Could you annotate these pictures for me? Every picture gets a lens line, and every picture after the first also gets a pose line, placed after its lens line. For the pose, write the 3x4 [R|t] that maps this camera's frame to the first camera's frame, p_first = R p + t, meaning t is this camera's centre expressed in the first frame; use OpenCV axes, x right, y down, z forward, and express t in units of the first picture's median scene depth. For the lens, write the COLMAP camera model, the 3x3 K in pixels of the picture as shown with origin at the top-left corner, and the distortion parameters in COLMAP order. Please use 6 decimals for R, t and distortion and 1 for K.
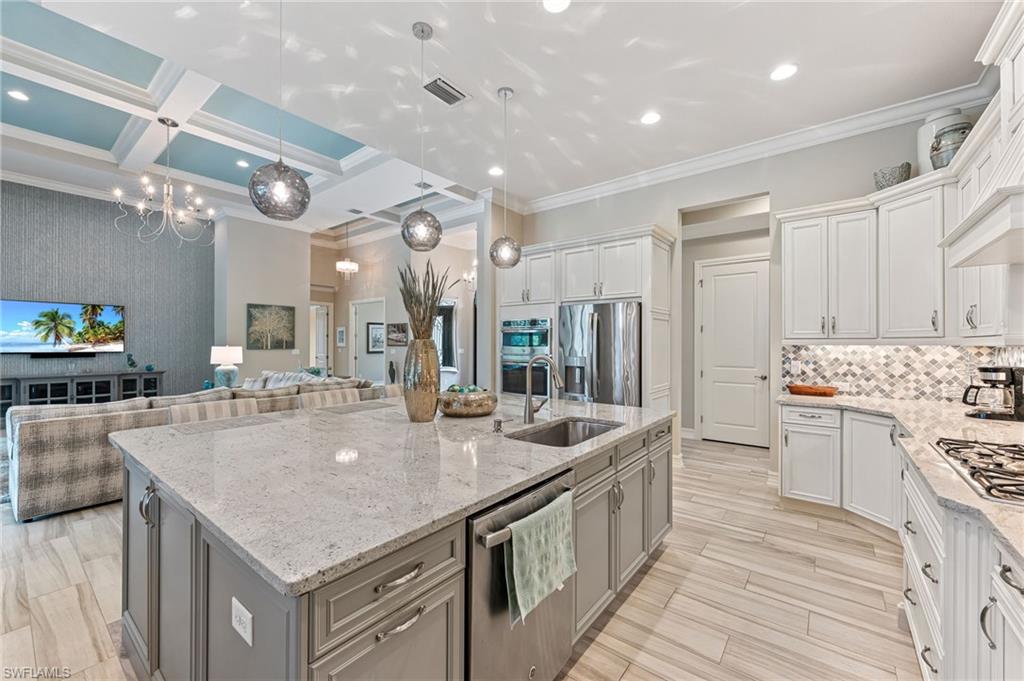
lens RADIAL K [[407.7, 0, 516.8], [0, 407.7, 342.2], [0, 0, 1]] dist [0.004021, -0.000628]
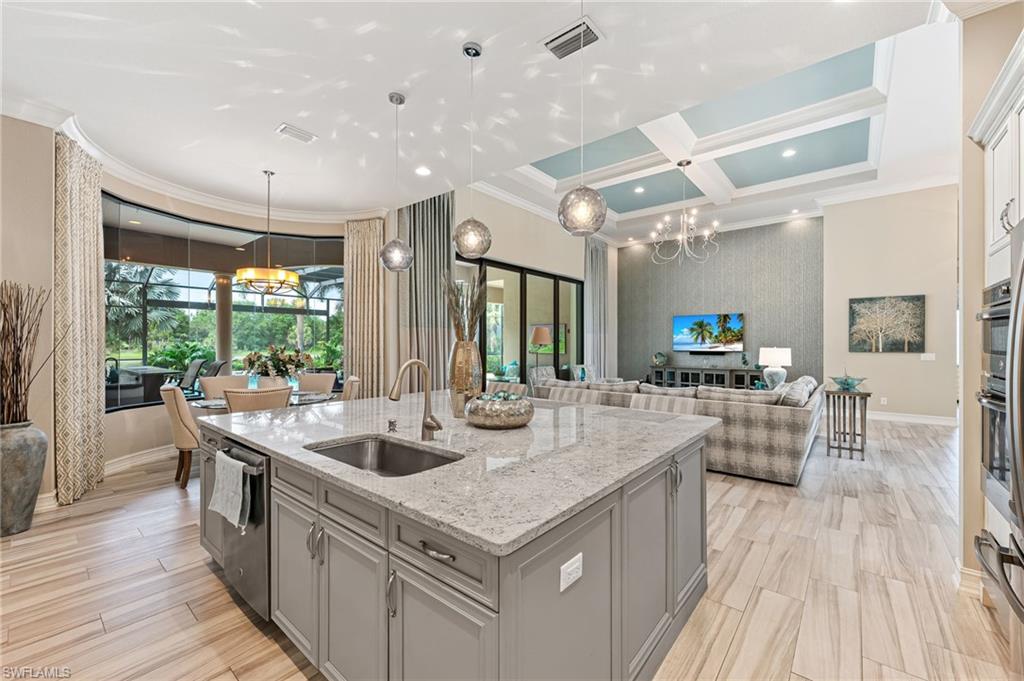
lens RADIAL K [[407.7, 0, 506.9], [0, 407.7, 341.0], [0, 0, 1]] dist [0.004021, -0.000628]
pose [[-0.039216, -0.004020, -0.999223, 0.267586], [-0.001264, 0.999991, -0.003973, -0.001393], [0.999230, 0.001108, -0.039220, 0.368402]]
